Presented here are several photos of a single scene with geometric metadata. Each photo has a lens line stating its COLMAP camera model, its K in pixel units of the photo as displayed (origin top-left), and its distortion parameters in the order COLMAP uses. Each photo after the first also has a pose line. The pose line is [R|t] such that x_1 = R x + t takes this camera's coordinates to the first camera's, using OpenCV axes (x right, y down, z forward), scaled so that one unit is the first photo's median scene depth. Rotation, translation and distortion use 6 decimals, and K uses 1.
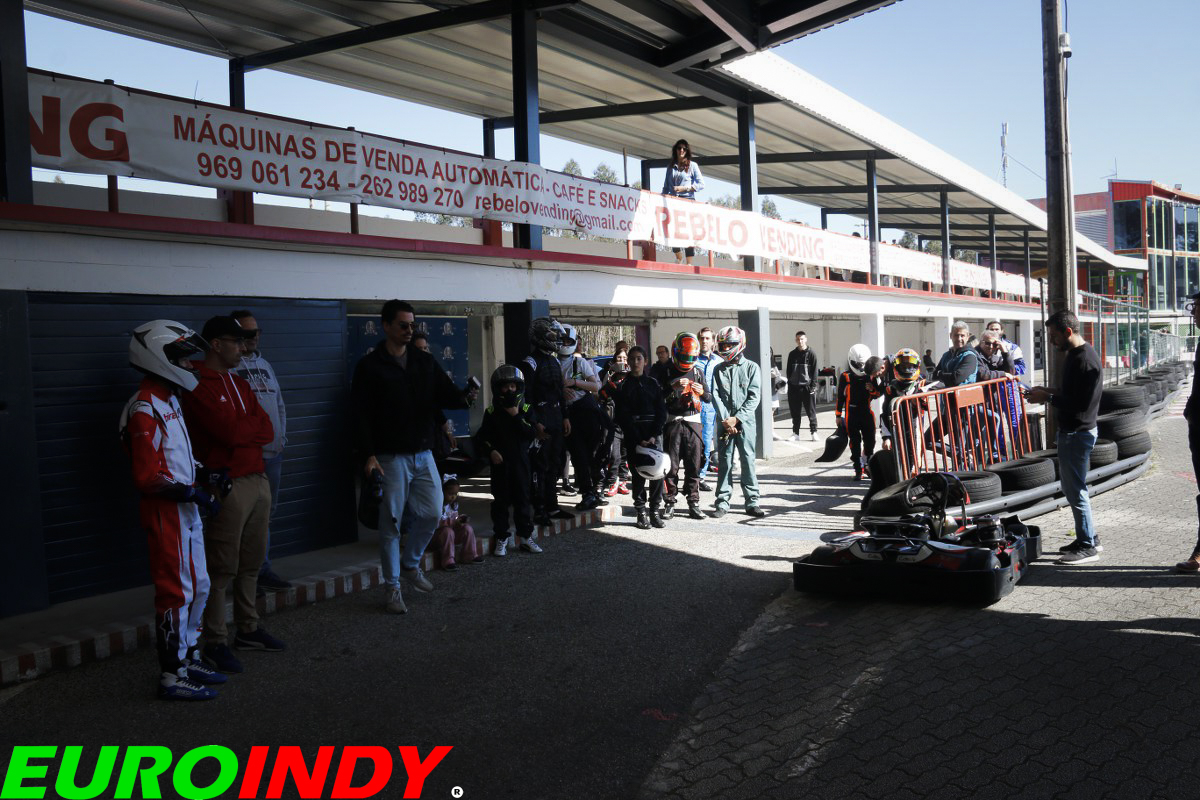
lens RADIAL K [[1054.1, 0, 620.2], [0, 1054.1, 361.1], [0, 0, 1]] dist [-0.137712, 0.069986]
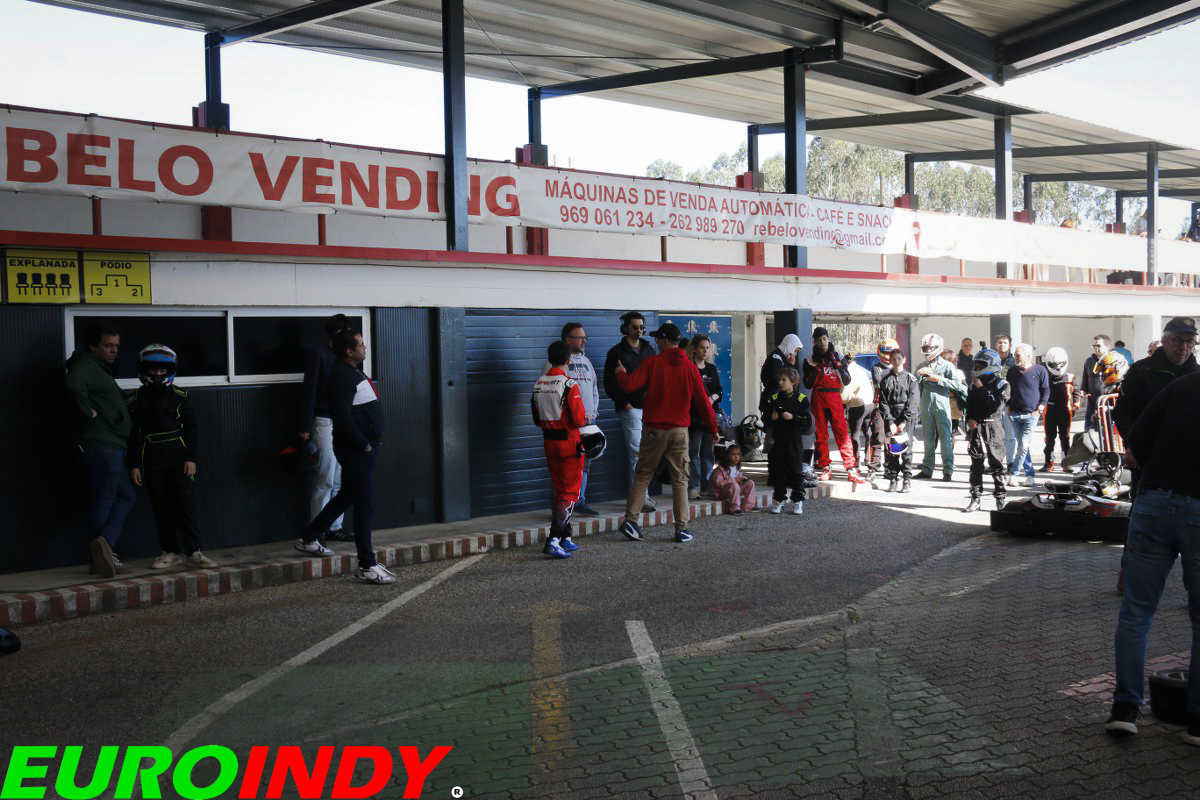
lens RADIAL K [[1294.7, 0, 625.8], [0, 1294.7, 399.8], [0, 0, 1]] dist [0.000277, 0.000000]
pose [[0.979476, 0.023046, -0.200239, 0.024003], [-0.016416, 0.999263, 0.034704, -0.001763], [0.200891, -0.030704, 0.979132, -0.527388]]
